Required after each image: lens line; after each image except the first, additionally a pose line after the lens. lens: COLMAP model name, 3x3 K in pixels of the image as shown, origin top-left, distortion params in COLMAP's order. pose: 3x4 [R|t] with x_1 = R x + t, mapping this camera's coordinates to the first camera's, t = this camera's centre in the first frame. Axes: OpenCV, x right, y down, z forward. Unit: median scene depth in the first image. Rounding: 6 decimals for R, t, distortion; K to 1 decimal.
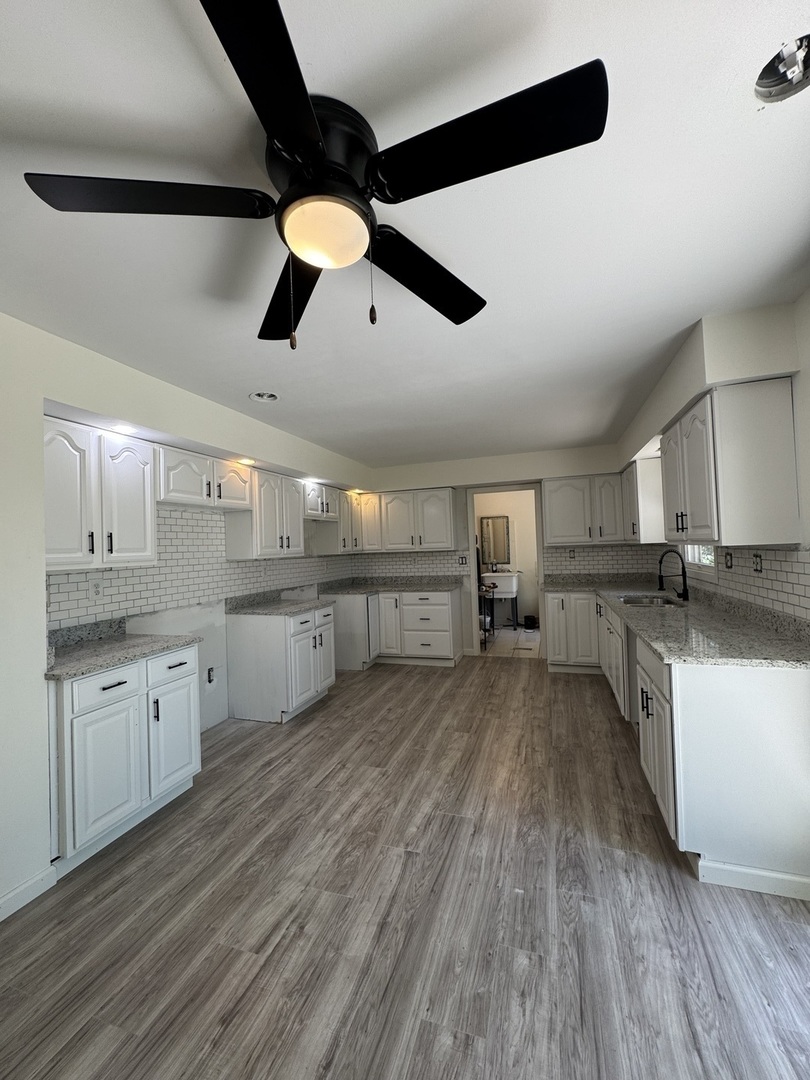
lens RADIAL K [[430.0, 0, 405.8], [0, 430.0, 539.6], [0, 0, 1]] dist [-0.002231, 0.000481]
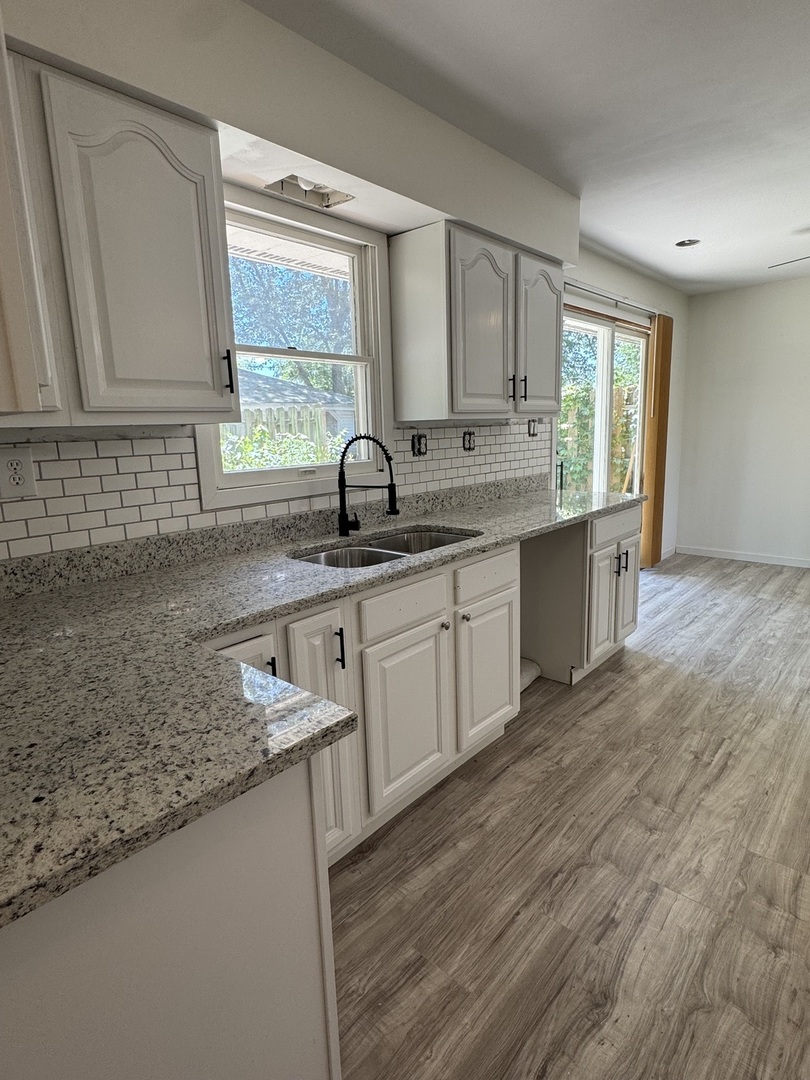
lens RADIAL K [[579.3, 0, 405.0], [0, 579.3, 540.0], [0, 0, 1]] dist [-0.000634, 0.000346]
pose [[-0.917080, -0.010819, 0.398557, 0.293723], [0.059265, 0.984828, 0.163102, 0.035571], [-0.394275, 0.173198, -0.902524, 1.521597]]
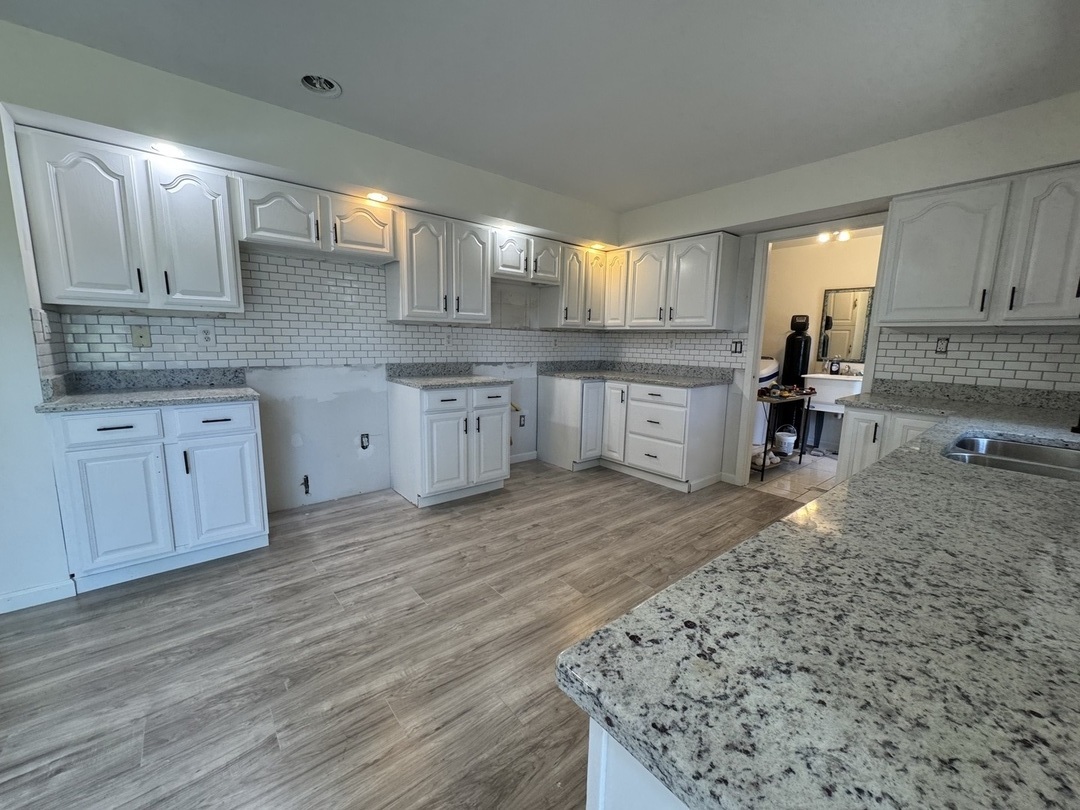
lens RADIAL K [[430.0, 0, 540.7], [0, 430.0, 406.5], [0, 0, 1]] dist [-0.002231, 0.000481]
pose [[0.849817, 0.134711, -0.509572, 0.358180], [-0.042808, 0.981234, 0.188007, 0.042484], [0.525336, -0.137958, 0.839636, 0.412623]]
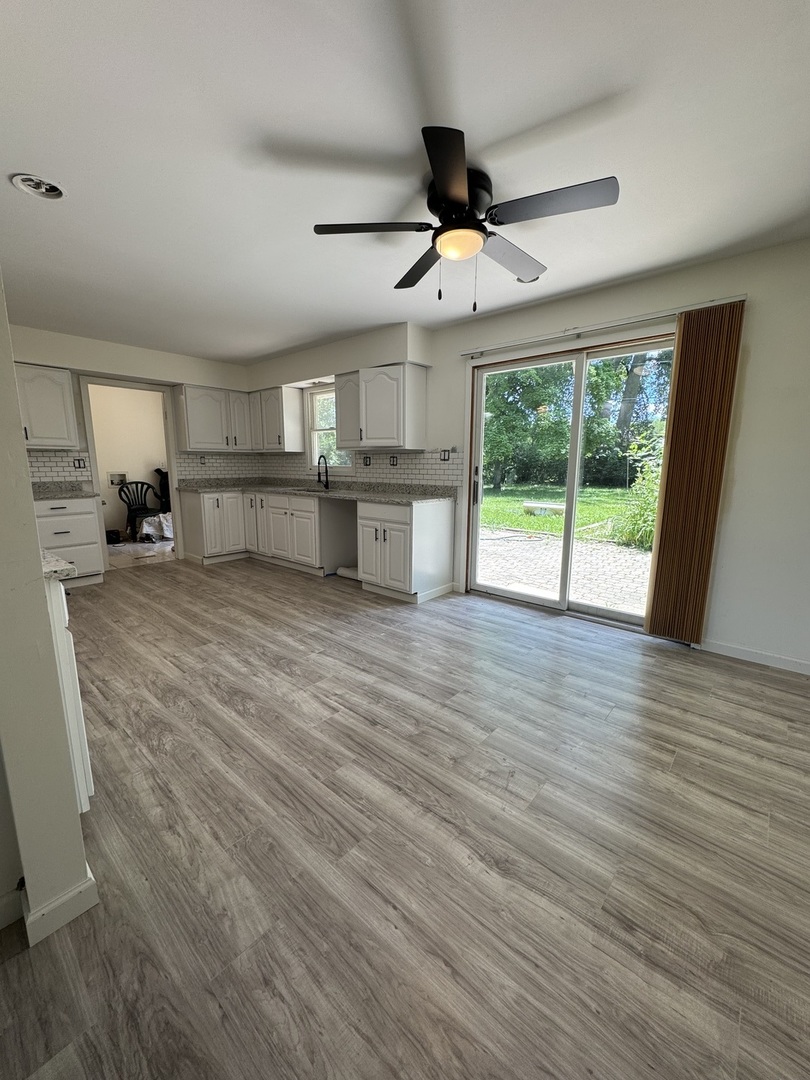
lens RADIAL K [[430.0, 0, 405.8], [0, 430.0, 539.6], [0, 0, 1]] dist [-0.002231, 0.000481]
pose [[0.385311, -0.122014, 0.914685, -0.643816], [-0.035479, 0.988528, 0.146809, 0.079319], [-0.922105, -0.089019, 0.376562, 0.133077]]
